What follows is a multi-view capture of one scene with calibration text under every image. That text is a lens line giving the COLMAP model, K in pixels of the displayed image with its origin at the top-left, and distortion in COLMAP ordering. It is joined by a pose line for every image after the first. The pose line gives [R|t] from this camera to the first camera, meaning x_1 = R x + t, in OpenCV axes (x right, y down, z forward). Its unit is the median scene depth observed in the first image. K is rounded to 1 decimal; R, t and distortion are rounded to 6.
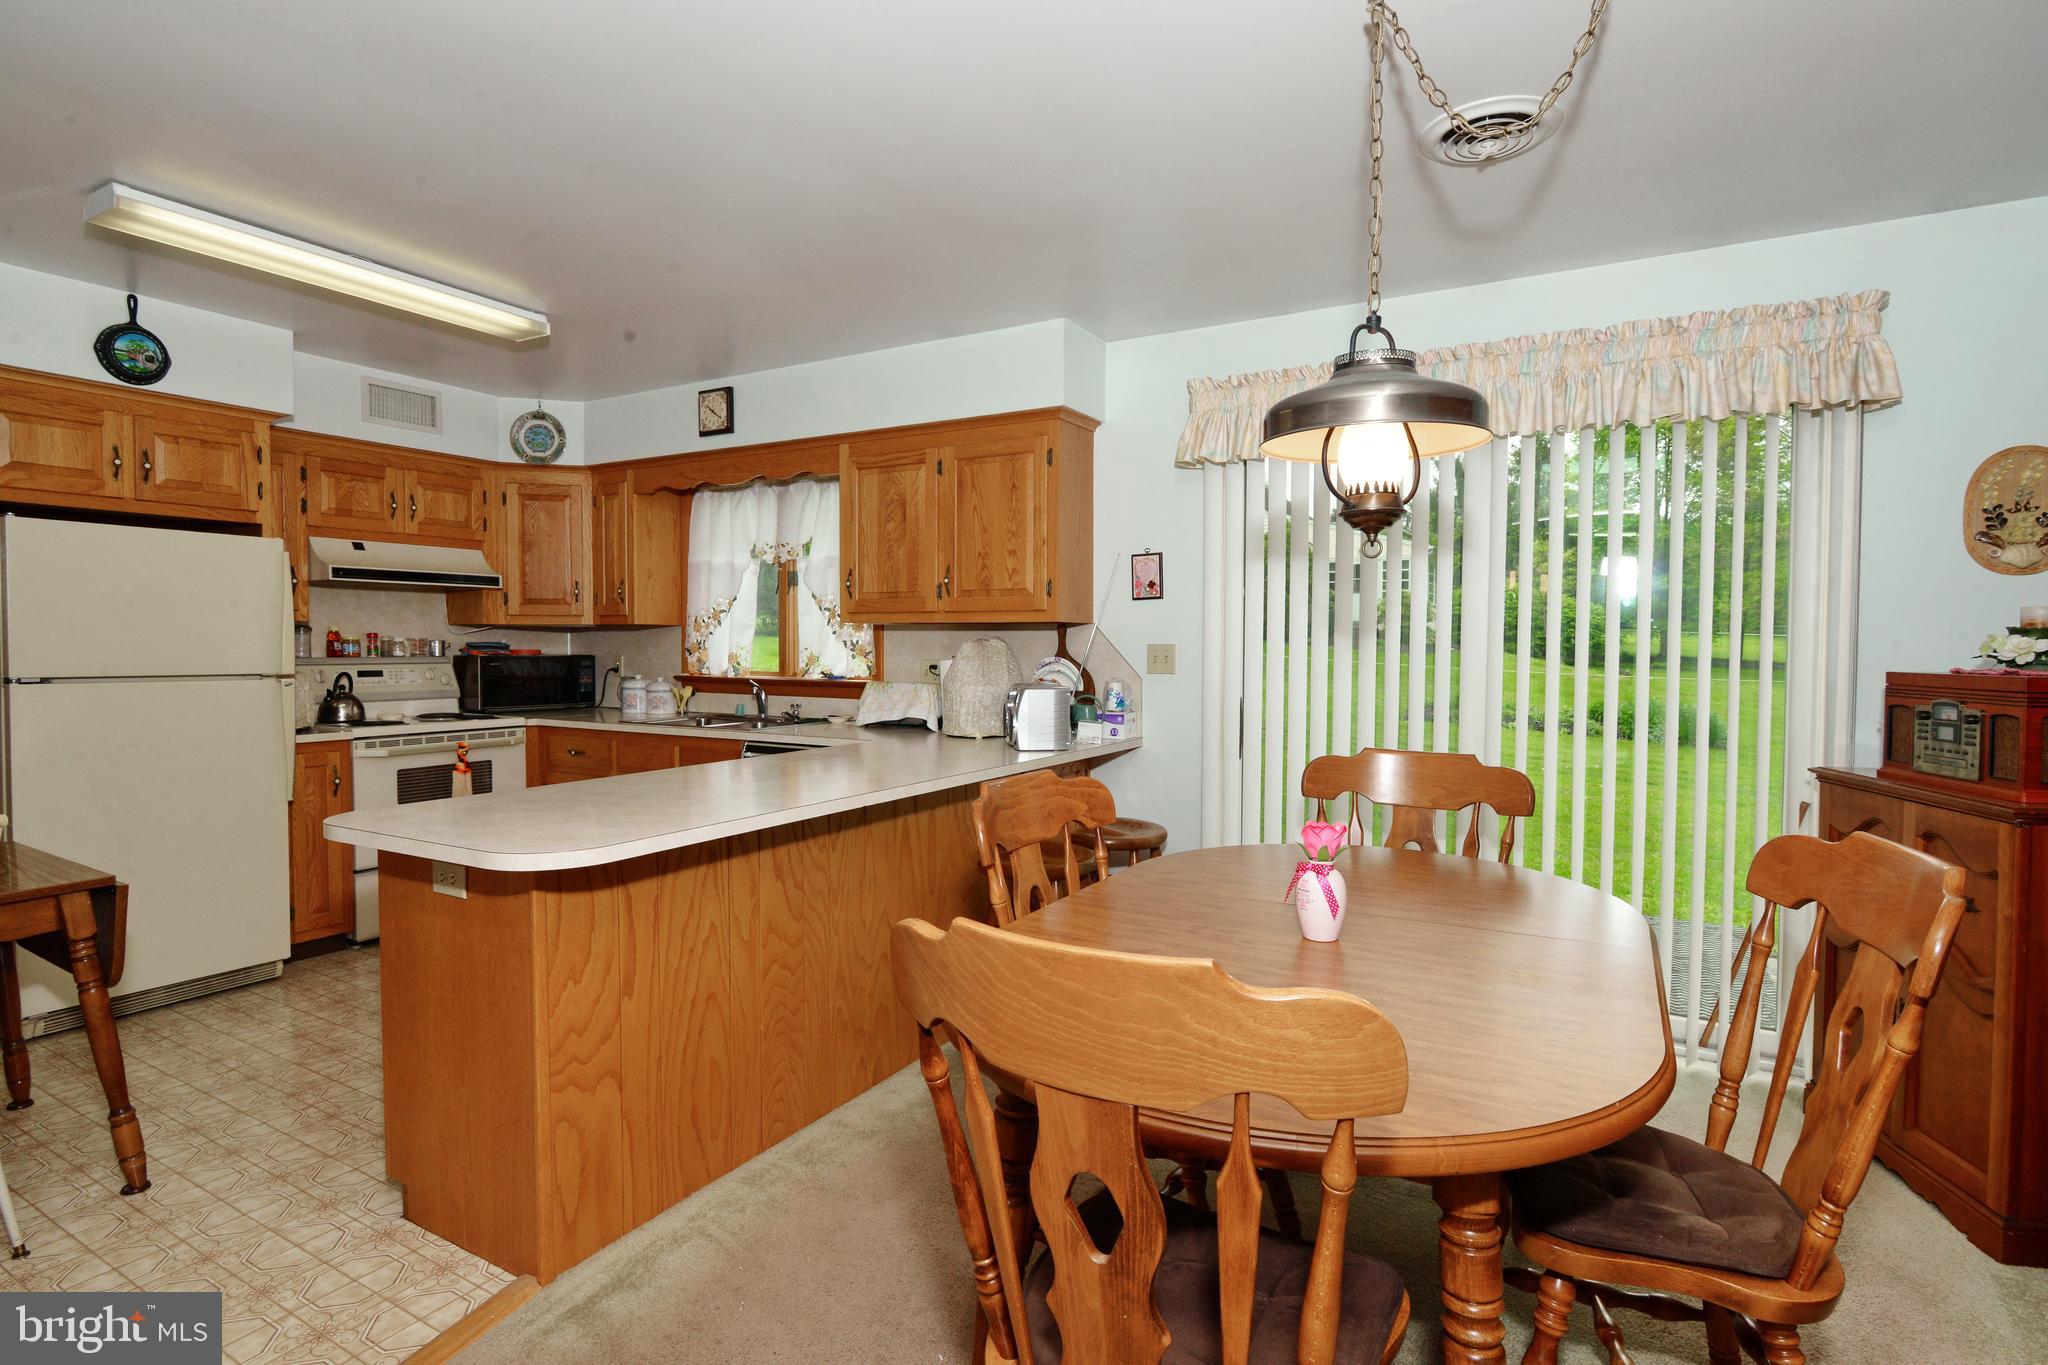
lens RADIAL K [[995.5, 0, 1034.3], [0, 995.5, 670.3], [0, 0, 1]] dist [-0.003763, -0.000504]
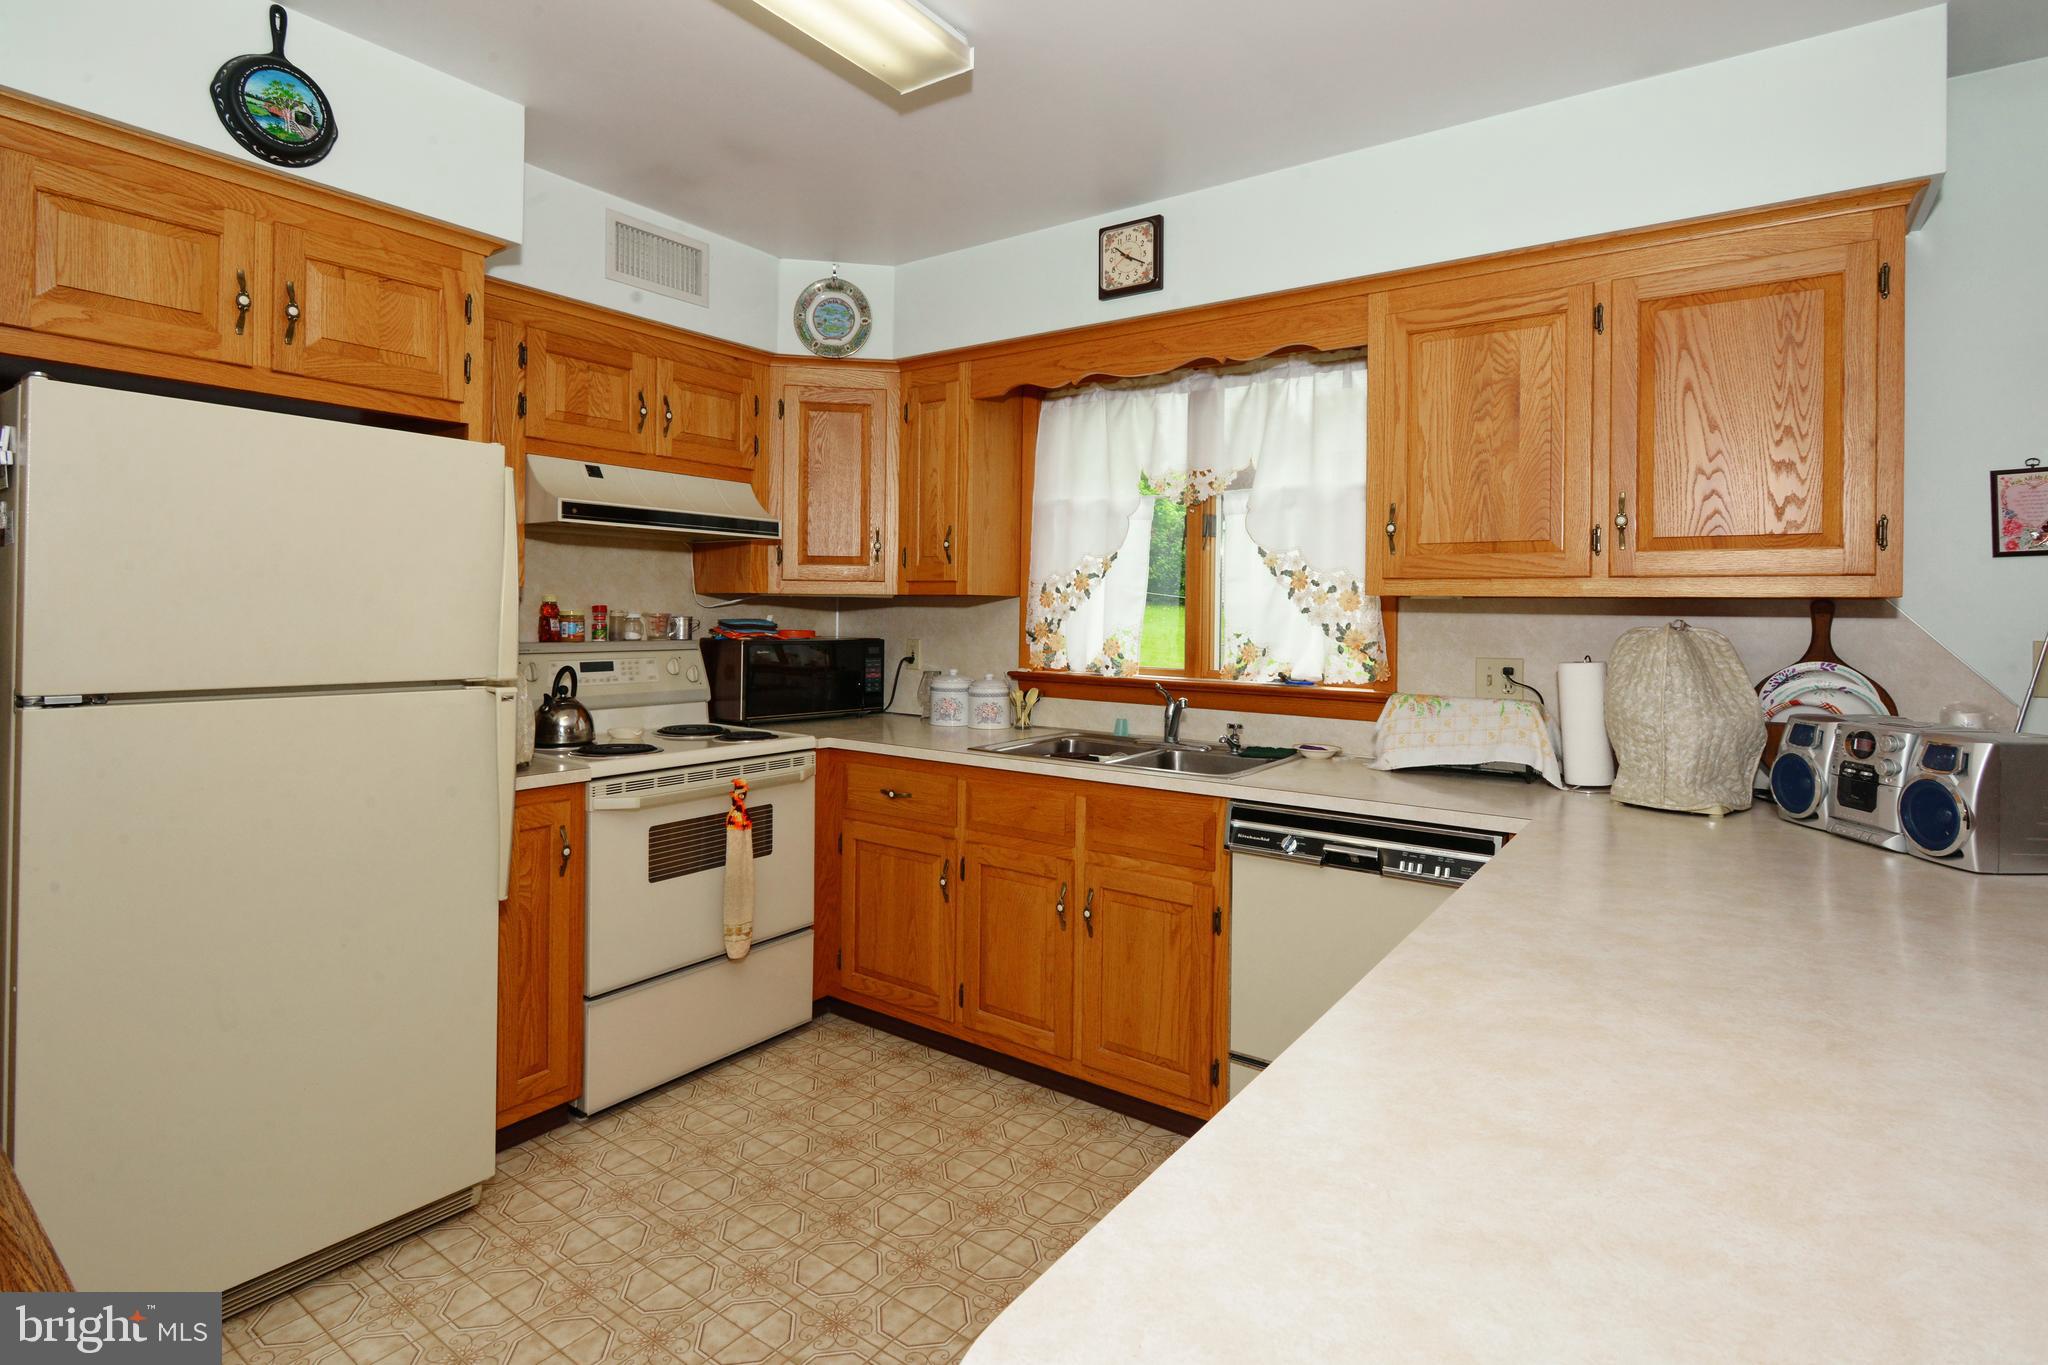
lens RADIAL K [[1031.6, 0, 1032.5], [0, 1031.6, 608.1], [0, 0, 1]] dist [-0.003522, -0.000390]
pose [[0.993405, 0.008395, -0.114350, -0.309181], [-0.012127, 0.999415, -0.031975, -0.017712], [0.114014, 0.033151, 0.992926, 0.358019]]
